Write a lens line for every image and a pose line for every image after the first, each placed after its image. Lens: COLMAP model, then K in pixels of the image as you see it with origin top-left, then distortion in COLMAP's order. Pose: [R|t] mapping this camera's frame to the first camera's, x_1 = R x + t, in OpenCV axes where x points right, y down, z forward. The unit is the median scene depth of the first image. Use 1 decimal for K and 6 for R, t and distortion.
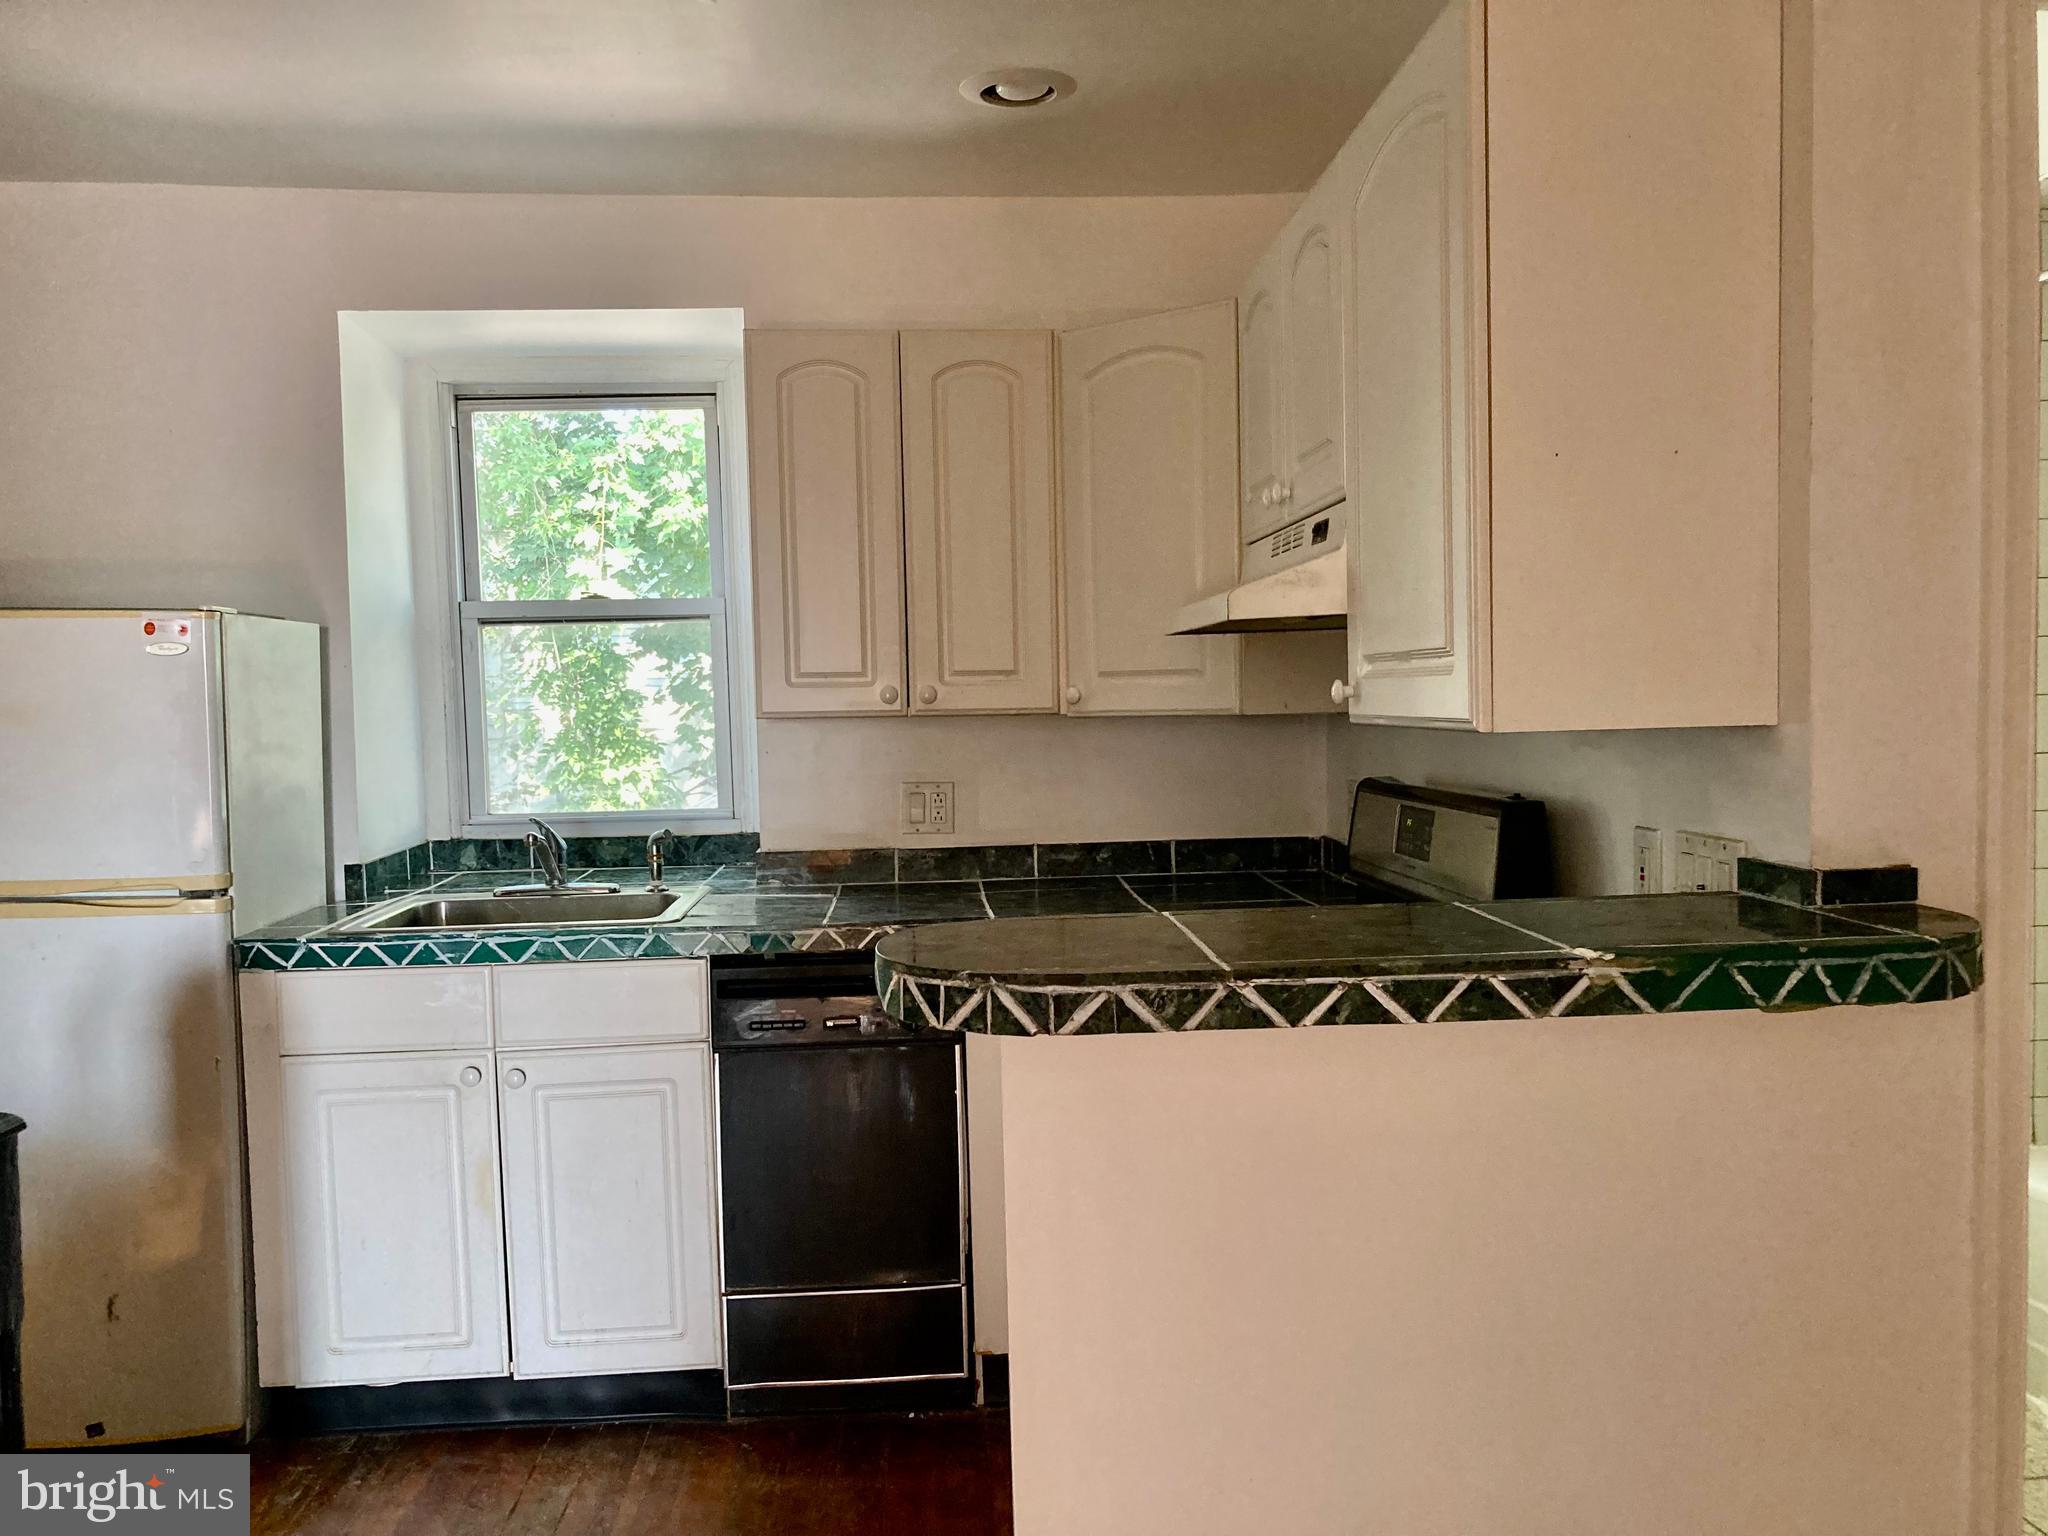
lens RADIAL K [[1667.2, 0, 1032.0], [0, 1667.2, 769.2], [0, 0, 1]] dist [0.117826, -0.285266]
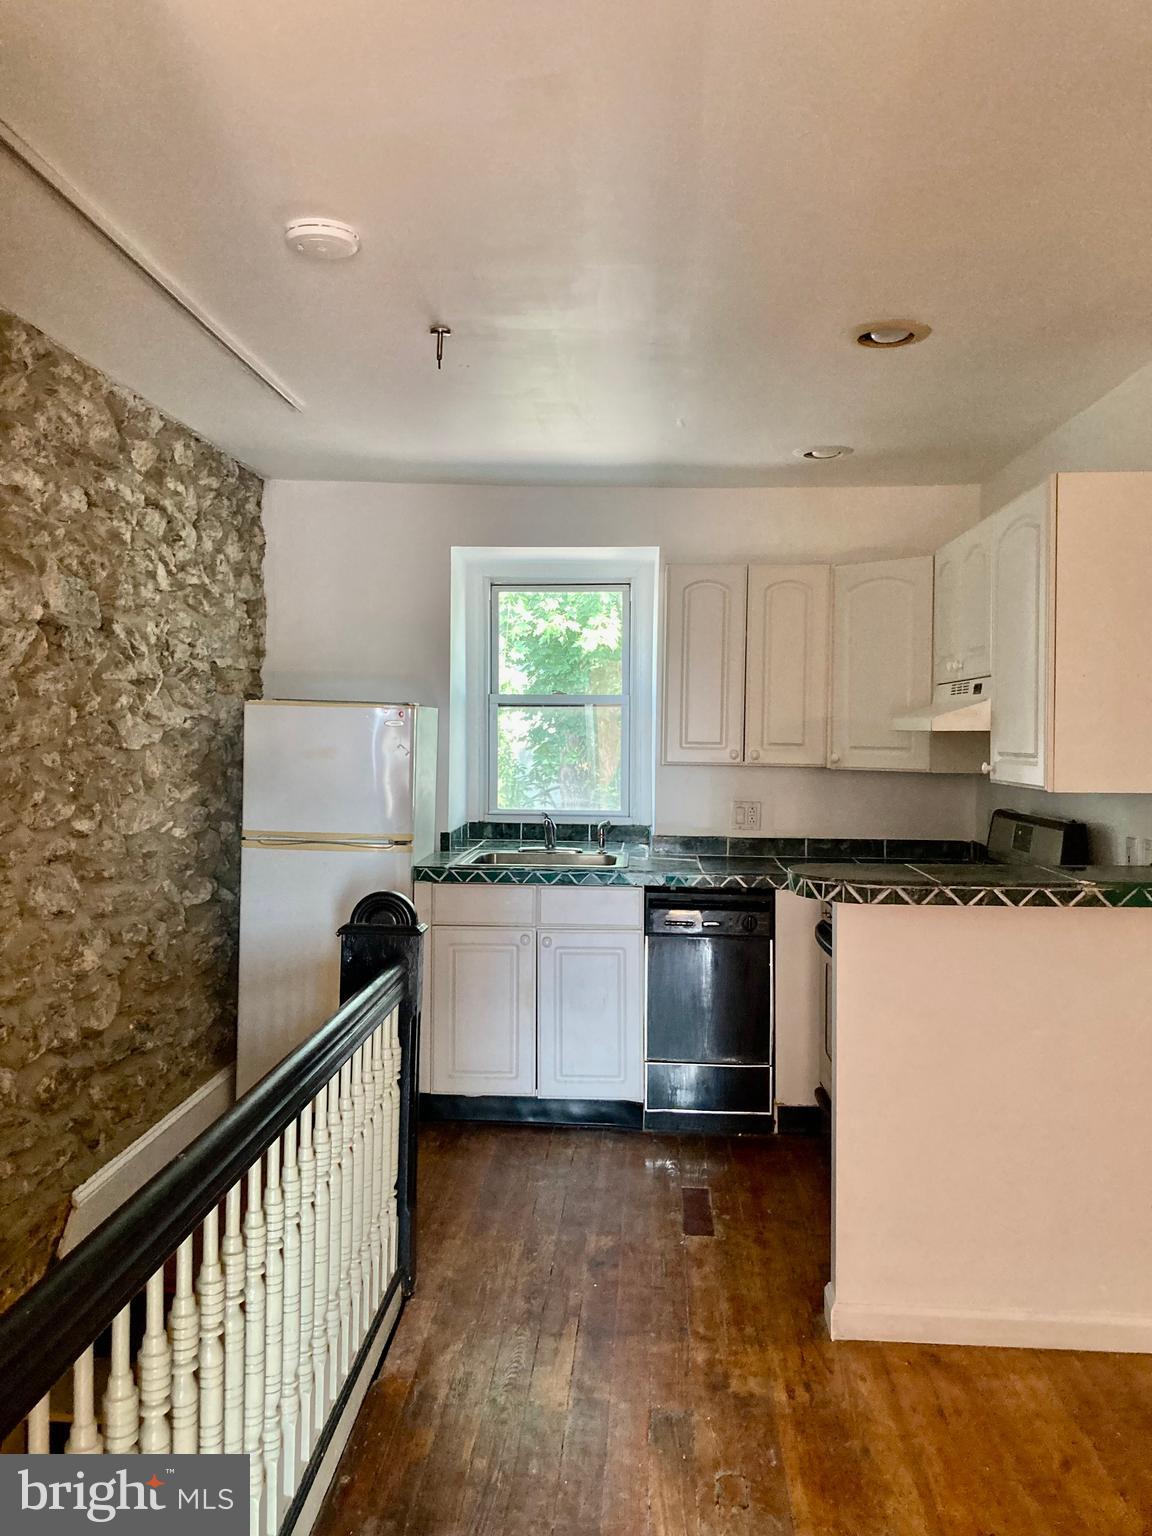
lens RADIAL K [[1250.4, 0, 566.6], [0, 1250.4, 749.5], [0, 0, 1]] dist [0.117826, -0.285266]
pose [[0.990370, 0.033589, -0.134307, -0.092171], [-0.037584, 0.998920, -0.027318, -0.004802], [0.133244, 0.032103, 0.990563, -0.471397]]
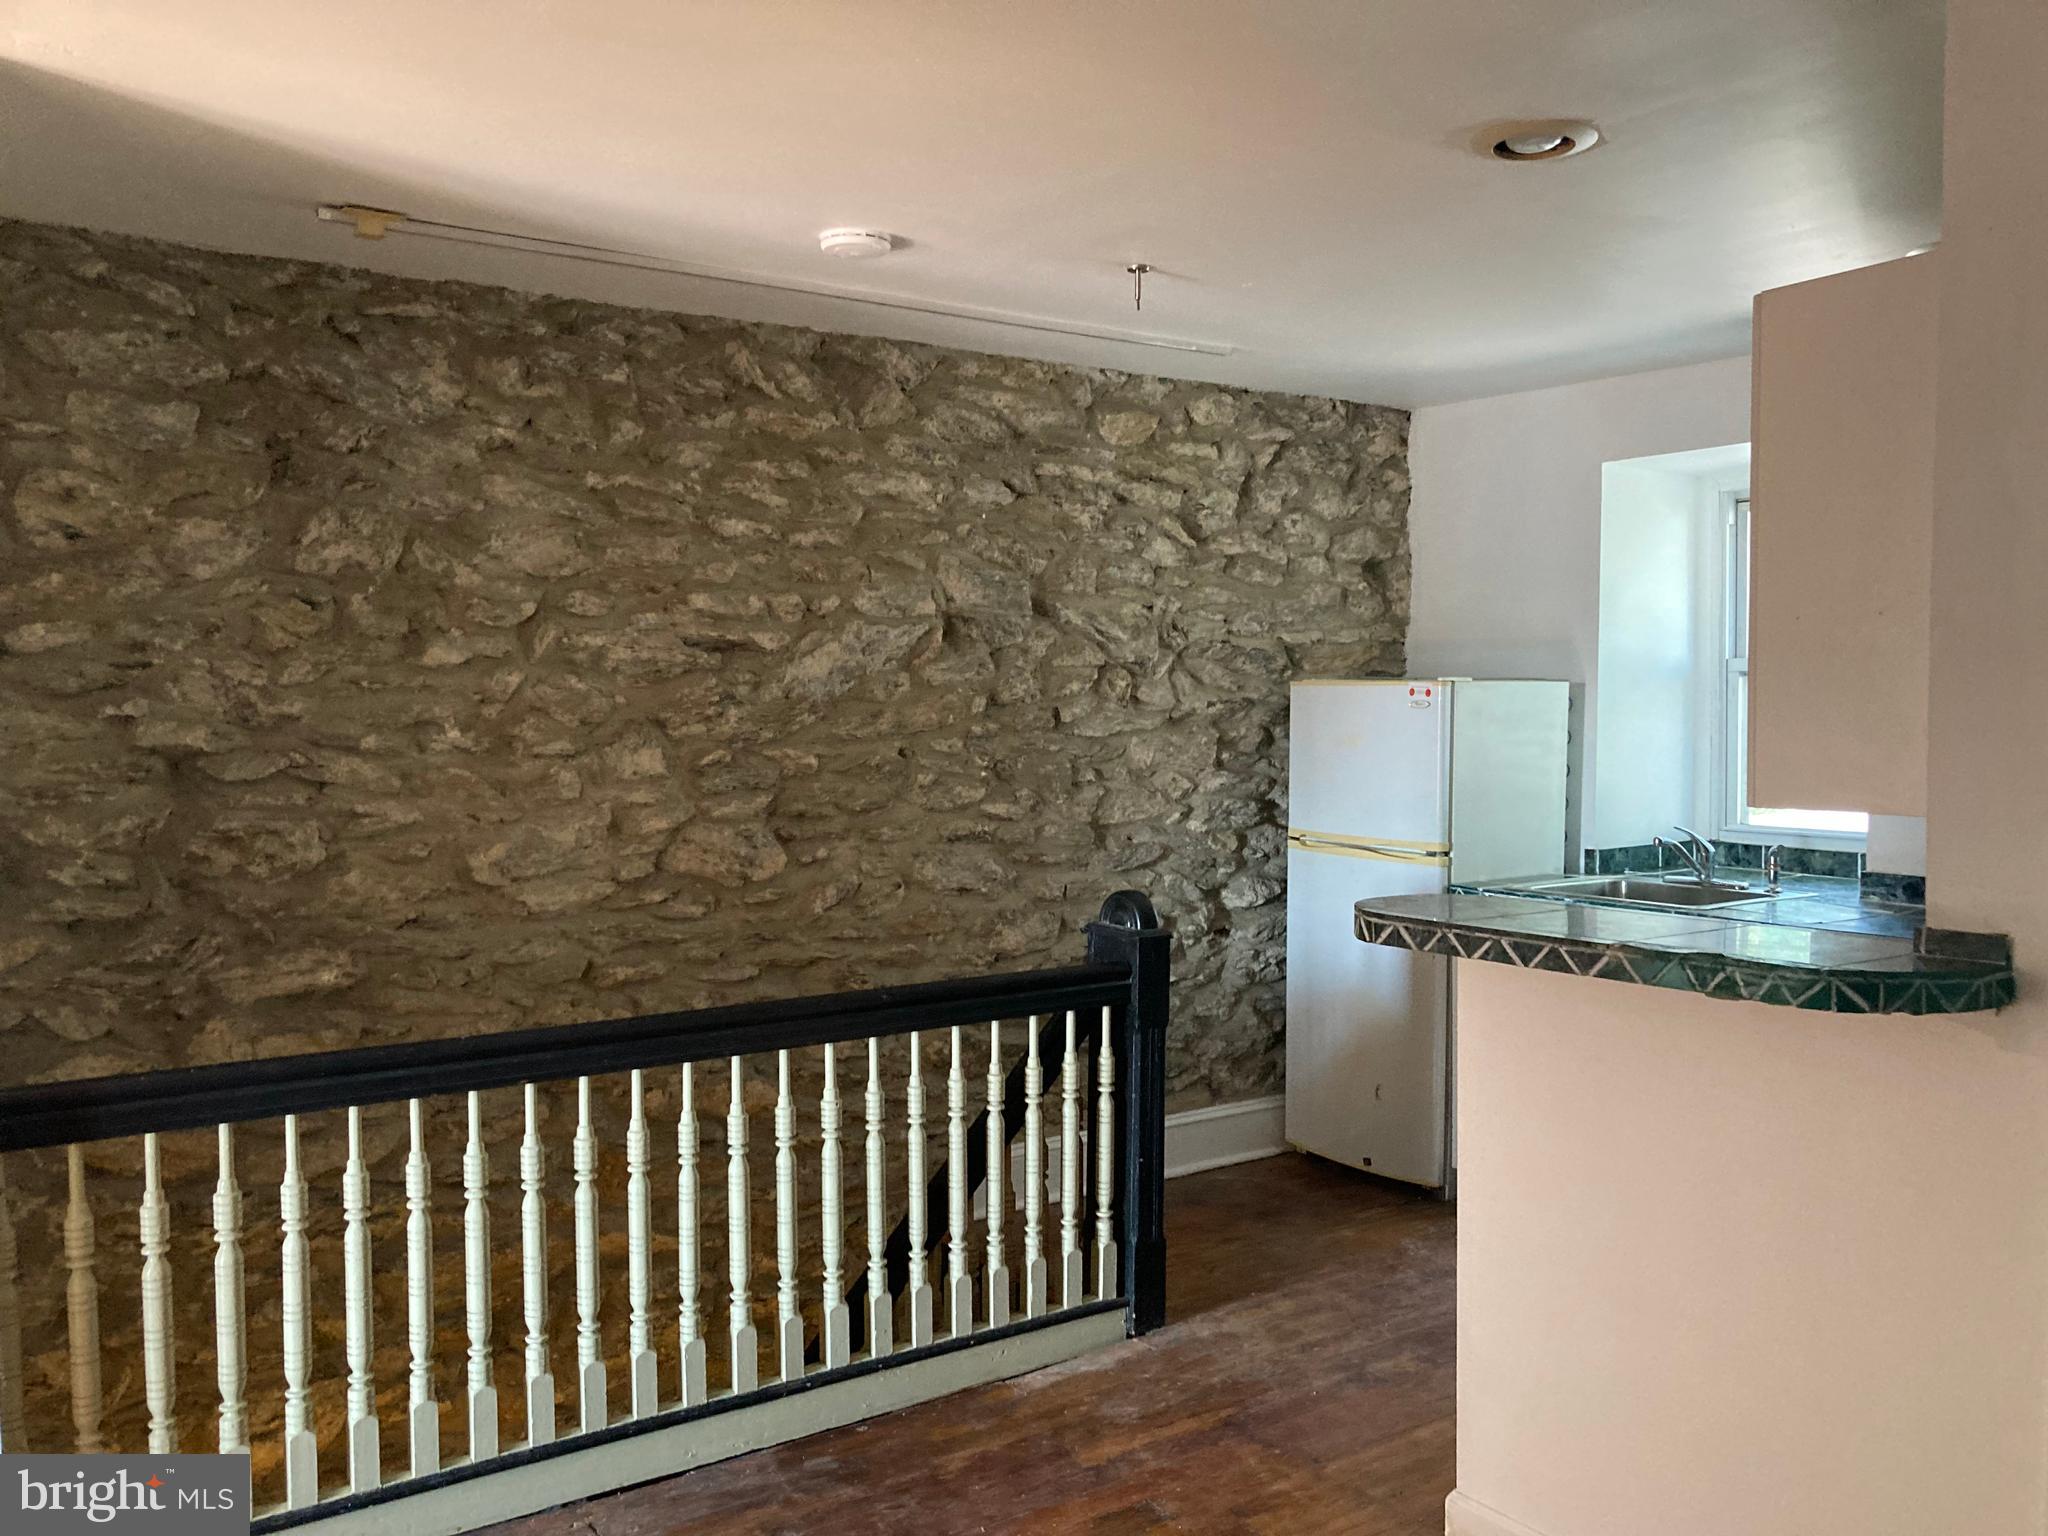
lens RADIAL K [[1667.2, 0, 1032.0], [0, 1667.2, 769.2], [0, 0, 1]] dist [0.117826, -0.285266]
pose [[0.511209, 0.053929, -0.857763, 0.682393], [-0.049118, 0.998231, 0.033486, -0.042104], [0.858051, 0.025013, 0.512954, -0.166484]]
